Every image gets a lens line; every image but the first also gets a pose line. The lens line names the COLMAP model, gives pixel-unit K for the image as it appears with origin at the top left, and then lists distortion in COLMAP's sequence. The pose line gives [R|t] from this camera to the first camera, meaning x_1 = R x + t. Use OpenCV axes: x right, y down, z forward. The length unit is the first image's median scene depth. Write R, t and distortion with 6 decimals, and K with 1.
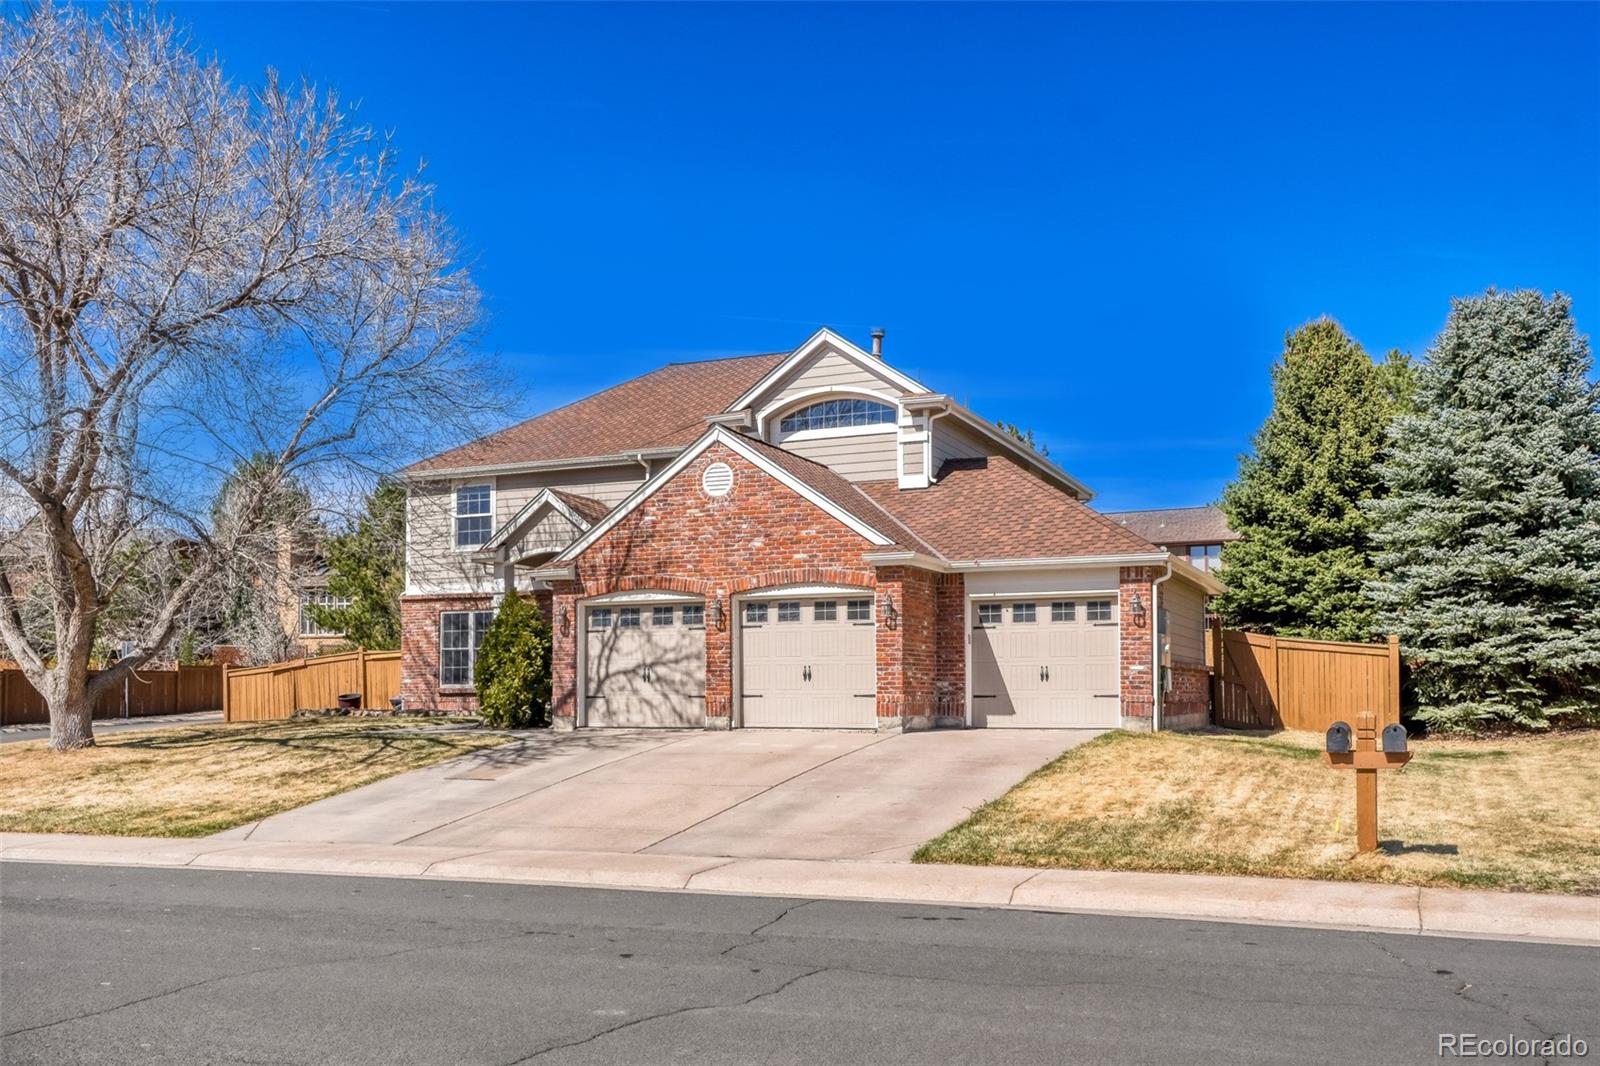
lens RADIAL K [[1335.1, 0, 800.0], [0, 1335.1, 533.0], [0, 0, 1]] dist [0.007235, -0.001450]
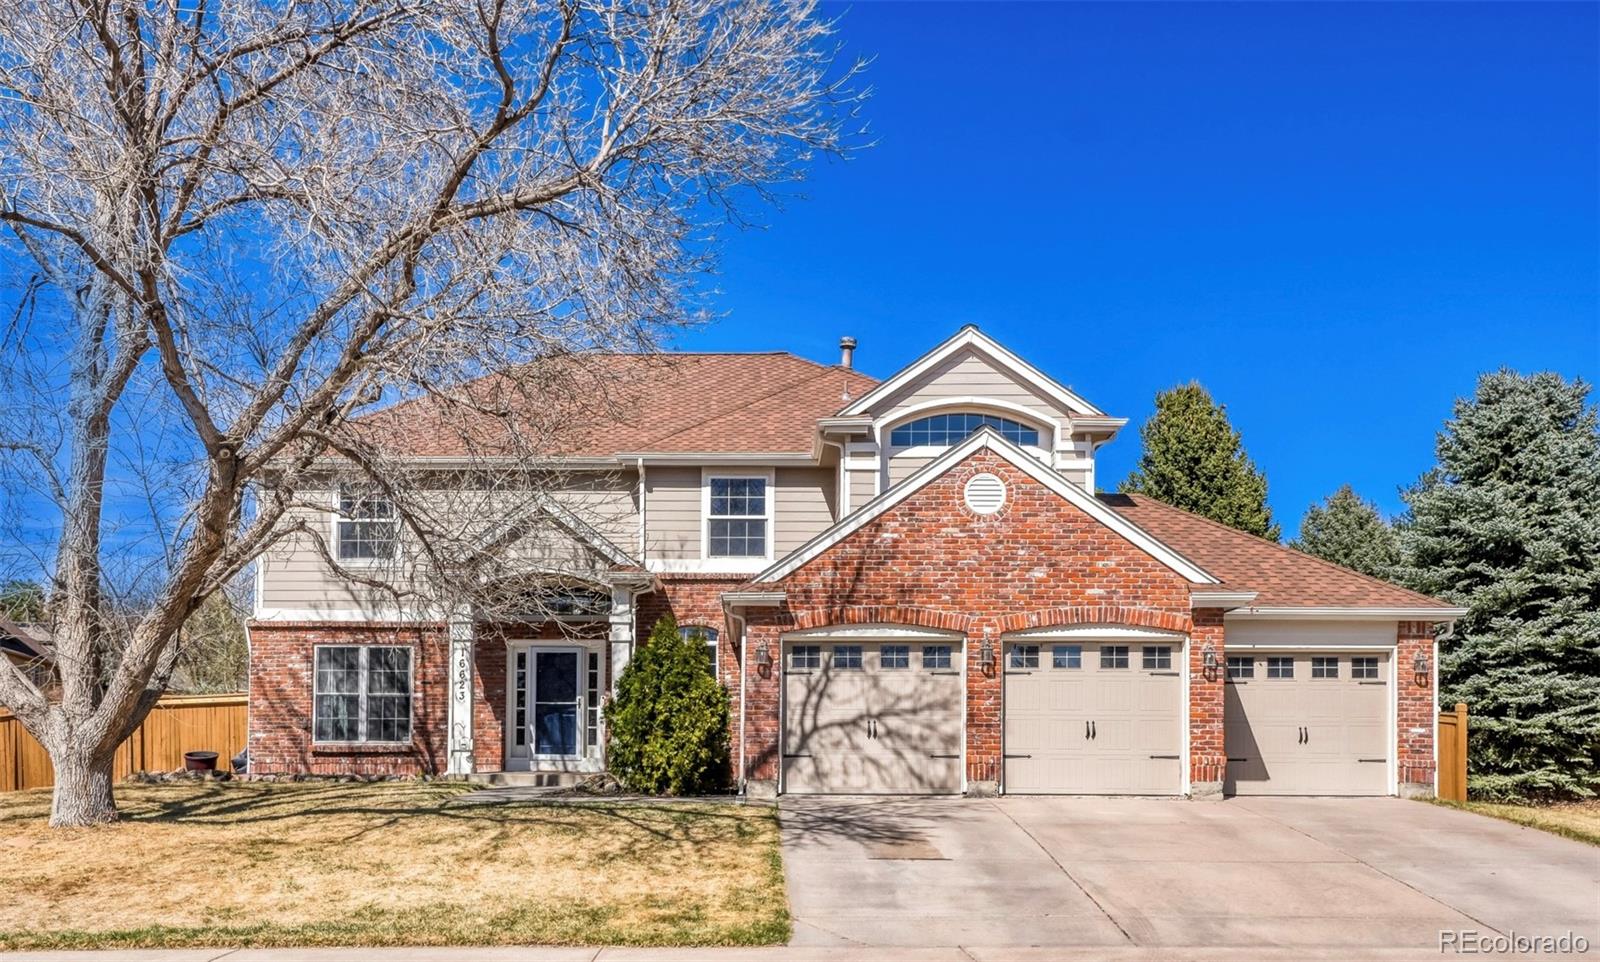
lens RADIAL K [[1441.0, 0, 797.1], [0, 1441.0, 622.6], [0, 0, 1]] dist [0.139004, -0.367149]
pose [[0.927461, 0.045039, 0.371198, -0.482514], [-0.053012, 0.998530, 0.011300, 0.034457], [-0.370143, -0.030158, 0.928485, 0.202980]]
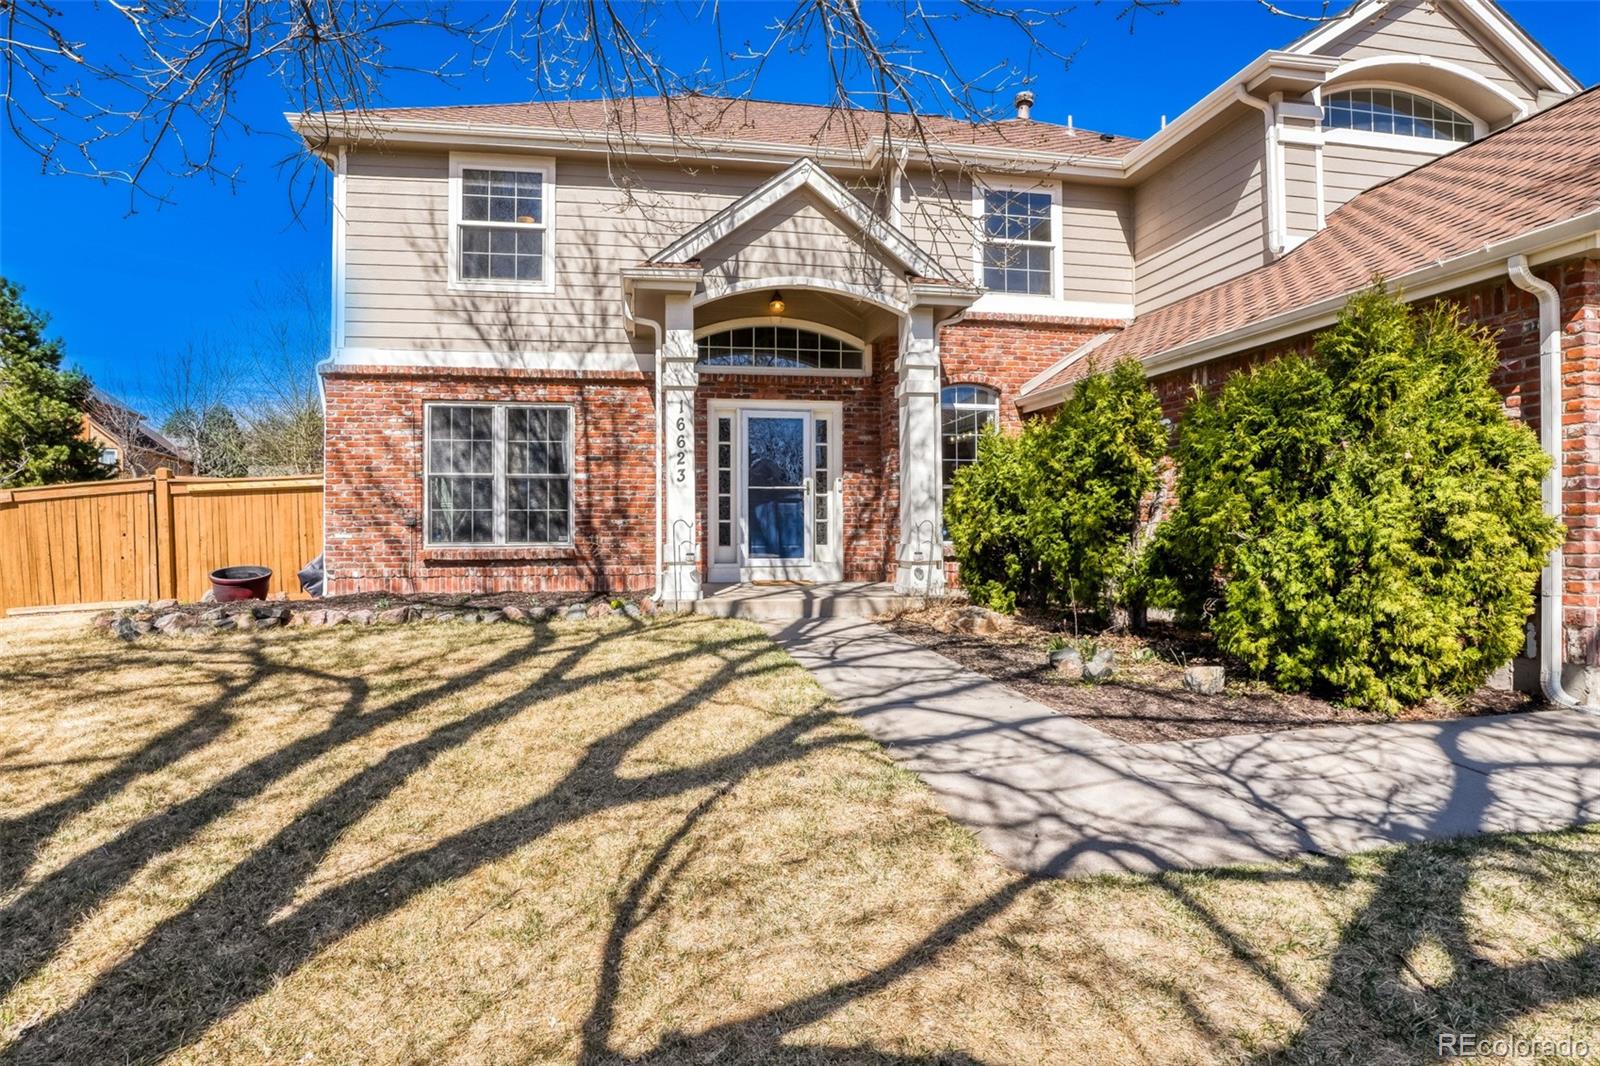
lens RADIAL K [[819.9, 0, 802.5], [0, 819.9, 472.2], [0, 0, 1]] dist [-0.065909, -0.000029]
pose [[0.829541, 0.030216, 0.557627, -0.479876], [-0.062044, 0.997340, 0.038256, 0.097453], [-0.554988, -0.066333, 0.829210, 0.990876]]
